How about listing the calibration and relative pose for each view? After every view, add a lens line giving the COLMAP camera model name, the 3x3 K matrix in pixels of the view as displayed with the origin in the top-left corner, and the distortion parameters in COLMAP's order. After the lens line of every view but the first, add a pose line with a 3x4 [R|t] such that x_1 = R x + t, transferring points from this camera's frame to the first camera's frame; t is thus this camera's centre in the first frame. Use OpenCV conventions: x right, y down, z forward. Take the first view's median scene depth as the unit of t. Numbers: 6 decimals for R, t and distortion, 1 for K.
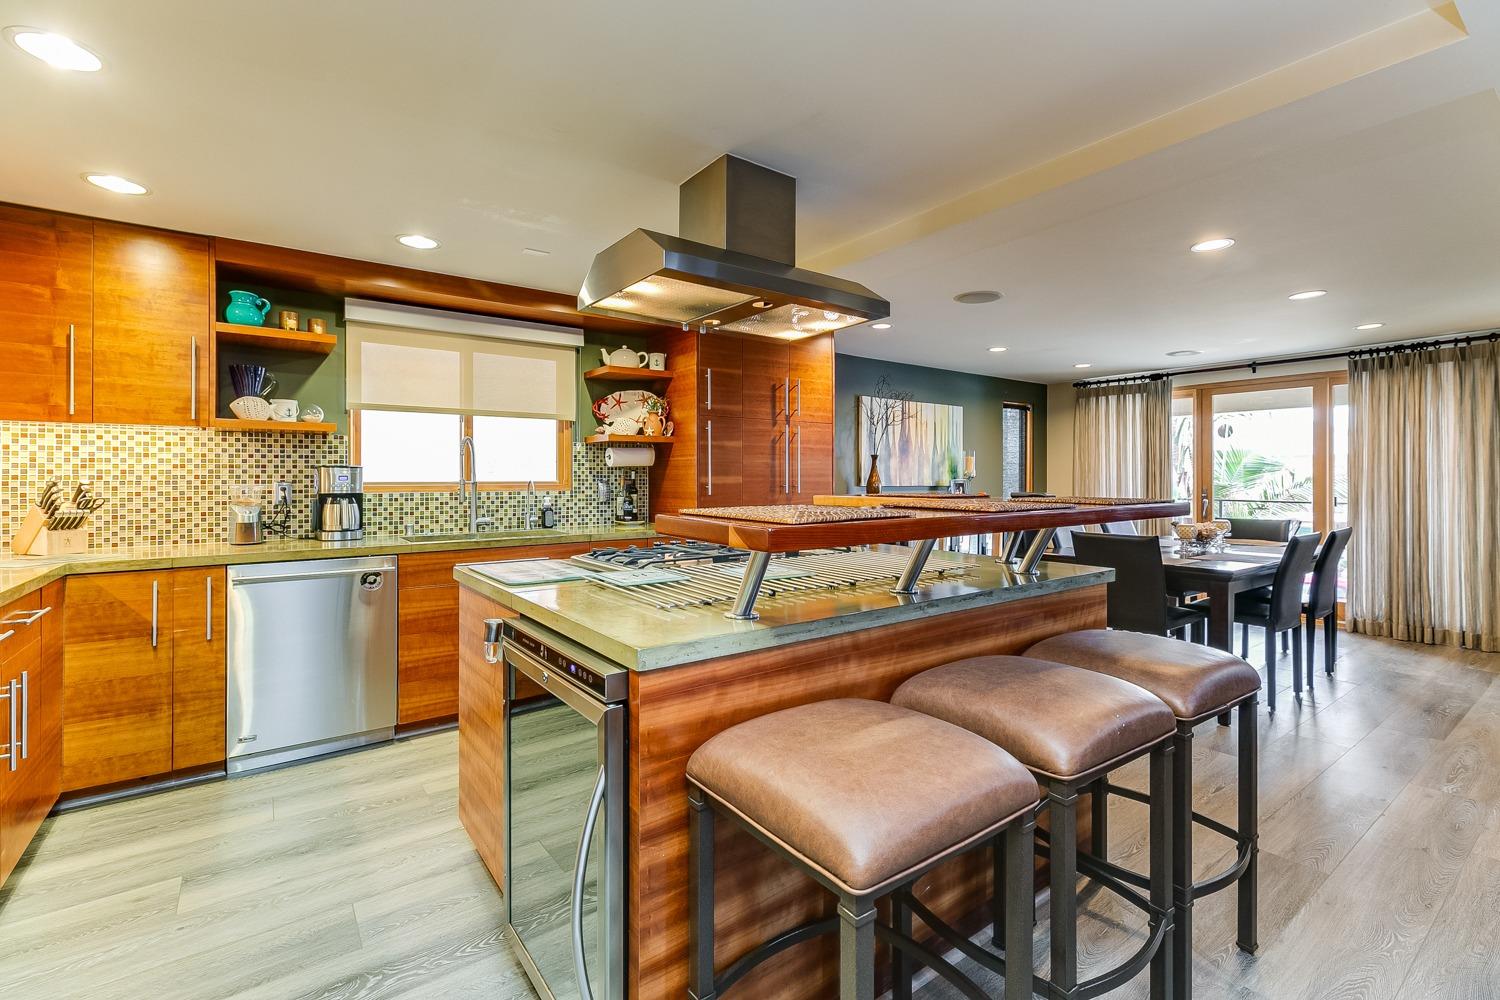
lens RADIAL K [[677.3, 0, 759.3], [0, 677.3, 477.5], [0, 0, 1]] dist [0.007300, -0.000812]
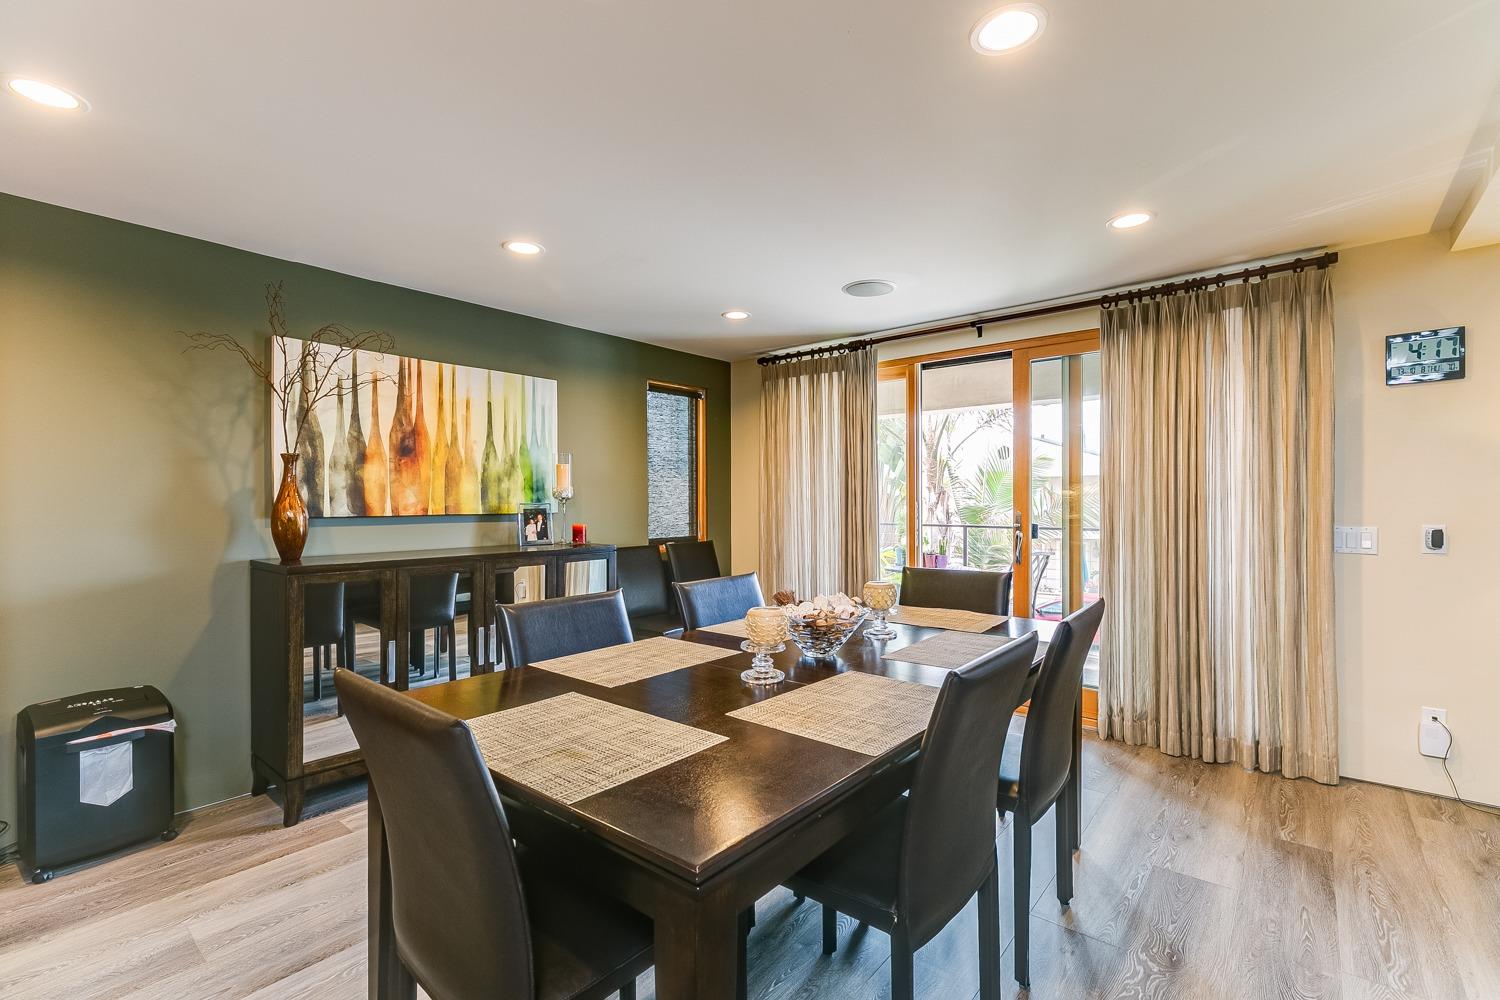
lens RADIAL K [[677.3, 0, 764.5], [0, 677.3, 506.7], [0, 0, 1]] dist [0.007300, -0.000812]
pose [[0.969313, -0.006911, 0.245731, 0.368279], [0.005037, 0.999953, 0.008253, 0.003219], [-0.245777, -0.006762, 0.969303, 0.421067]]
